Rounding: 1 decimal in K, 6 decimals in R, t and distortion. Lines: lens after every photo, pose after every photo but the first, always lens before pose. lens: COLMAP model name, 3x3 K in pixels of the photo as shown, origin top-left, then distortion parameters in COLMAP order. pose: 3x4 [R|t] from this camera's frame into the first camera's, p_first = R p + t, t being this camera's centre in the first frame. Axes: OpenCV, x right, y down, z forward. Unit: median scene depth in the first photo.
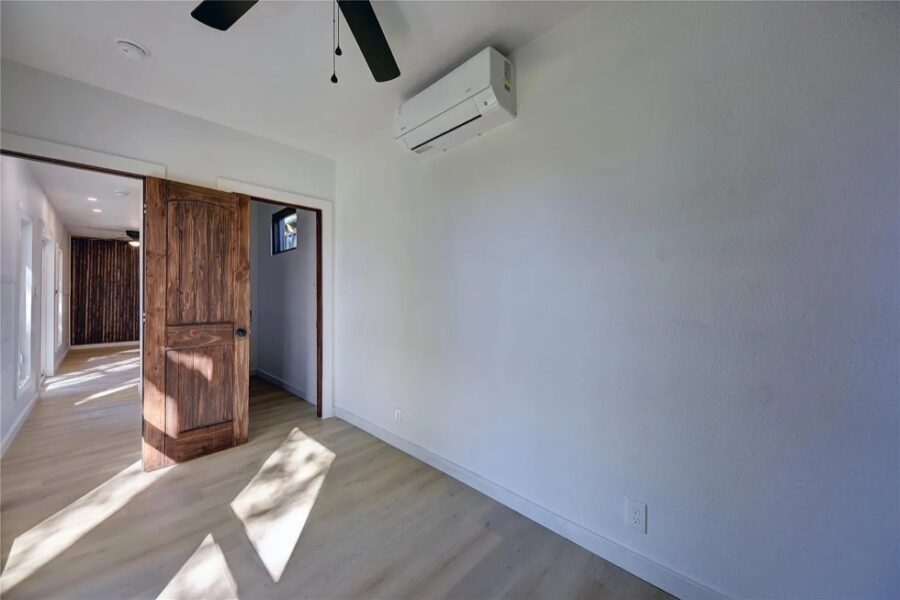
lens RADIAL K [[324.4, 0, 455.9], [0, 324.4, 293.8], [0, 0, 1]] dist [-0.002749, -0.000755]
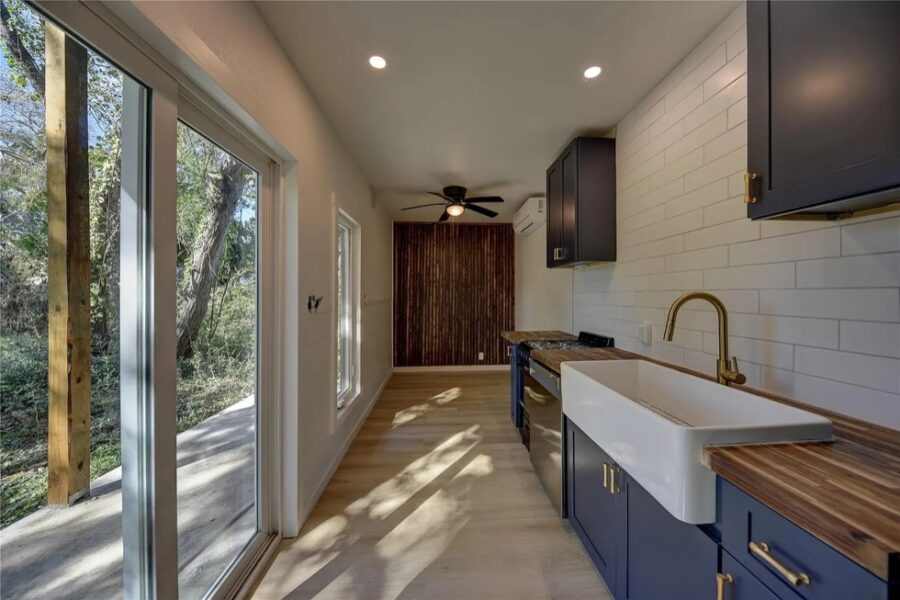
lens RADIAL K [[308.0, 0, 458.0], [0, 308.0, 295.2], [0, 0, 1]] dist [-0.004862, -0.002774]
pose [[0.724886, -0.005222, -0.688849, -0.565223], [0.000901, 0.999978, -0.006633, -0.002779], [0.688868, 0.004187, 0.724875, 0.559455]]
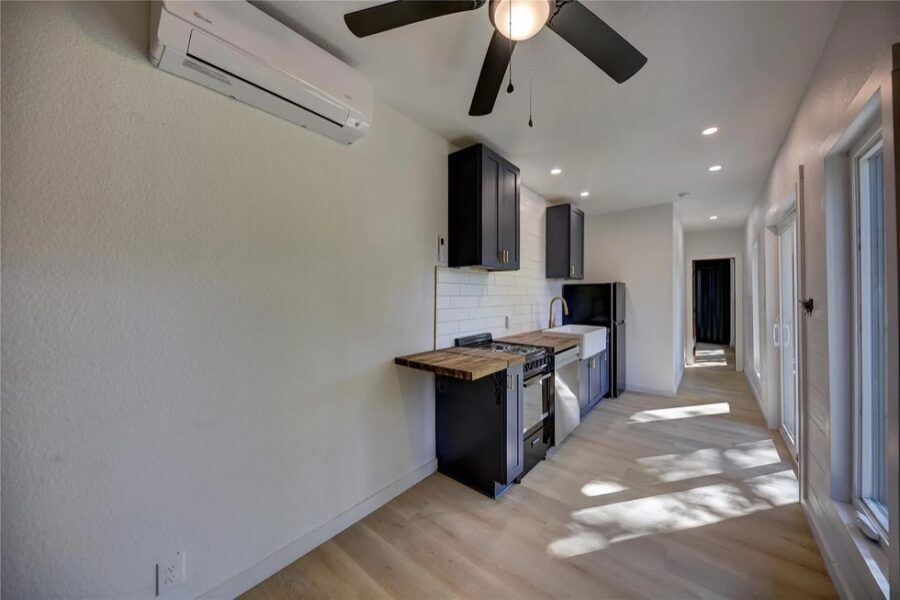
lens RADIAL K [[308.0, 0, 458.0], [0, 308.0, 297.6], [0, 0, 1]] dist [-0.004862, -0.002774]
pose [[-0.049338, -0.001240, 0.998781, -0.790211], [0.000355, 0.999999, 0.001259, -0.004323], [-0.998782, 0.000416, -0.049337, 0.742982]]
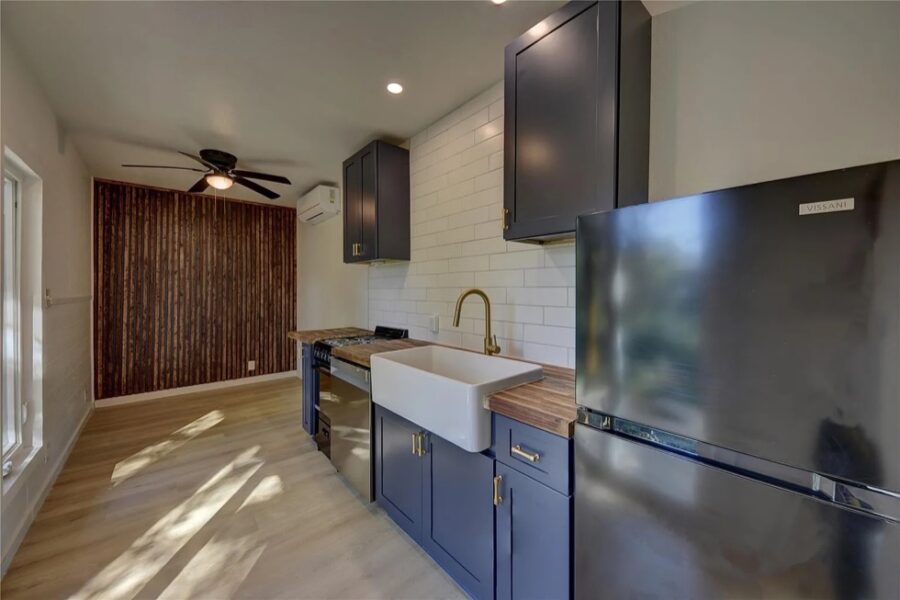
lens RADIAL K [[324.4, 0, 453.2], [0, 324.4, 293.6], [0, 0, 1]] dist [-0.002749, -0.000755]
pose [[0.993260, -0.001645, -0.115895, -0.567801], [0.001902, 0.999996, 0.002114, -0.002742], [0.115891, -0.002321, 0.993259, 0.550988]]
